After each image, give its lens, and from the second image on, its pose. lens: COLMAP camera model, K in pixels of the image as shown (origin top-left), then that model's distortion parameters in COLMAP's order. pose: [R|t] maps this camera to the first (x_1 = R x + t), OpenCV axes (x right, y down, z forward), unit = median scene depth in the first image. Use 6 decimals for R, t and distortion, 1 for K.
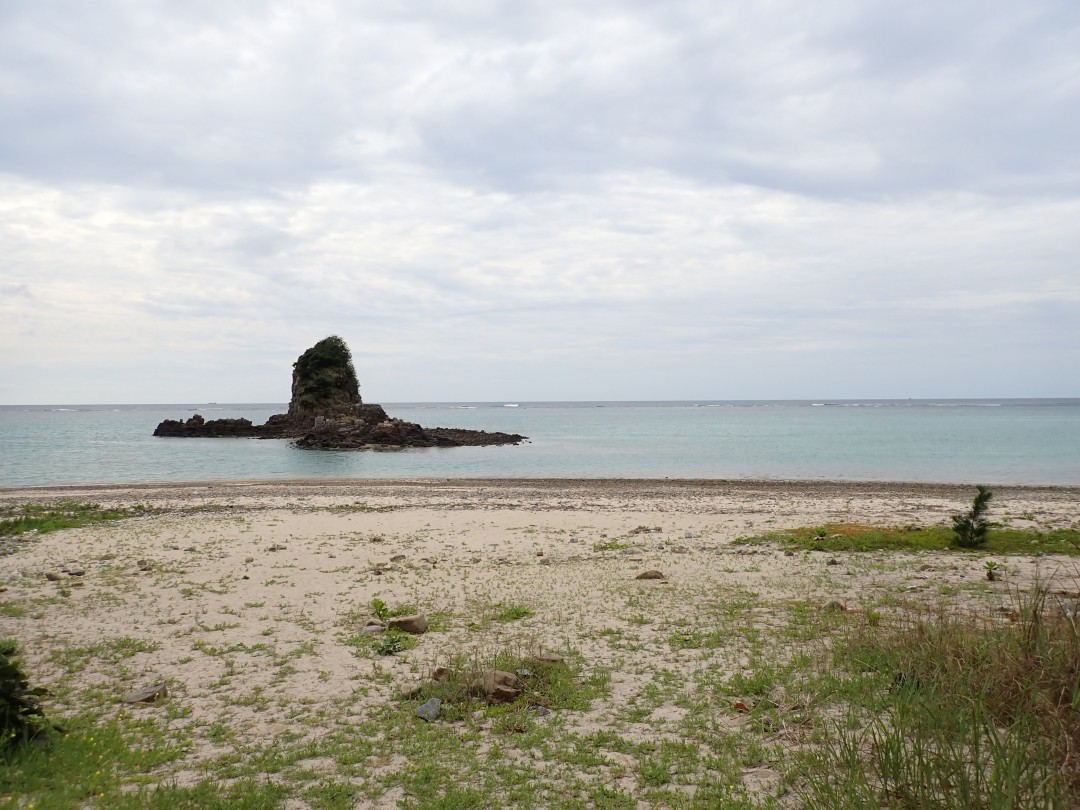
lens RADIAL K [[796.0, 0, 540.5], [0, 796.0, 404.1], [0, 0, 1]] dist [-0.002850, -0.005532]
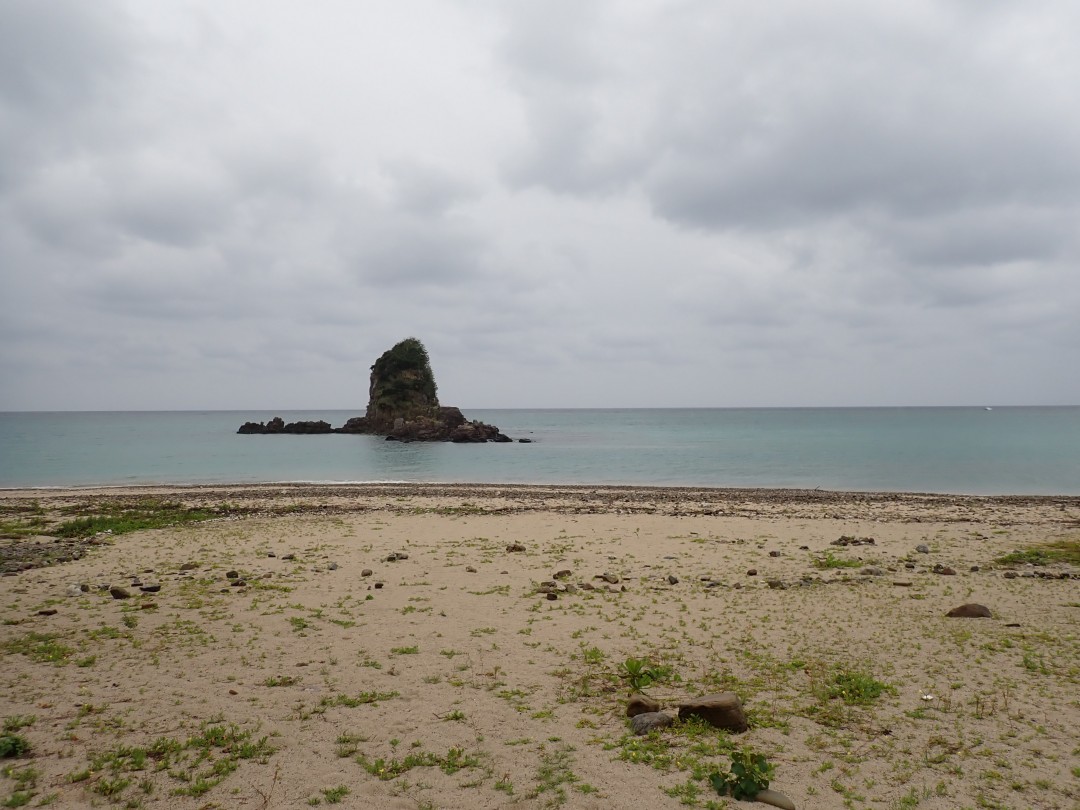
lens RADIAL K [[796.0, 0, 540.8], [0, 796.0, 411.2], [0, 0, 1]] dist [-0.002850, -0.005532]
pose [[0.996404, 0.001312, -0.084723, -0.147588], [-0.001308, 0.999999, 0.000112, 0.042985], [0.084723, -0.000001, 0.996405, 0.274305]]
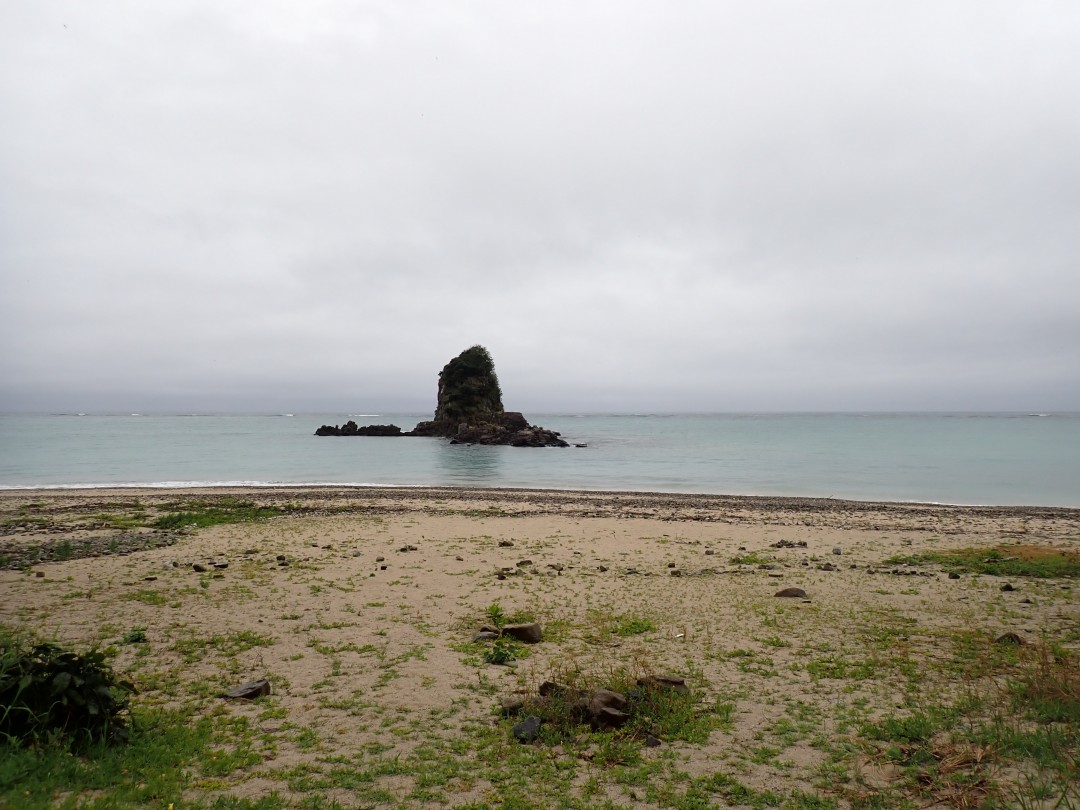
lens RADIAL K [[796.0, 0, 539.5], [0, 796.0, 400.5], [0, 0, 1]] dist [-0.002850, -0.005532]
pose [[0.984156, 0.004006, -0.177258, 0.013115], [-0.006944, 0.999849, -0.015958, 0.009362], [0.177168, 0.016936, 0.984035, 0.041072]]
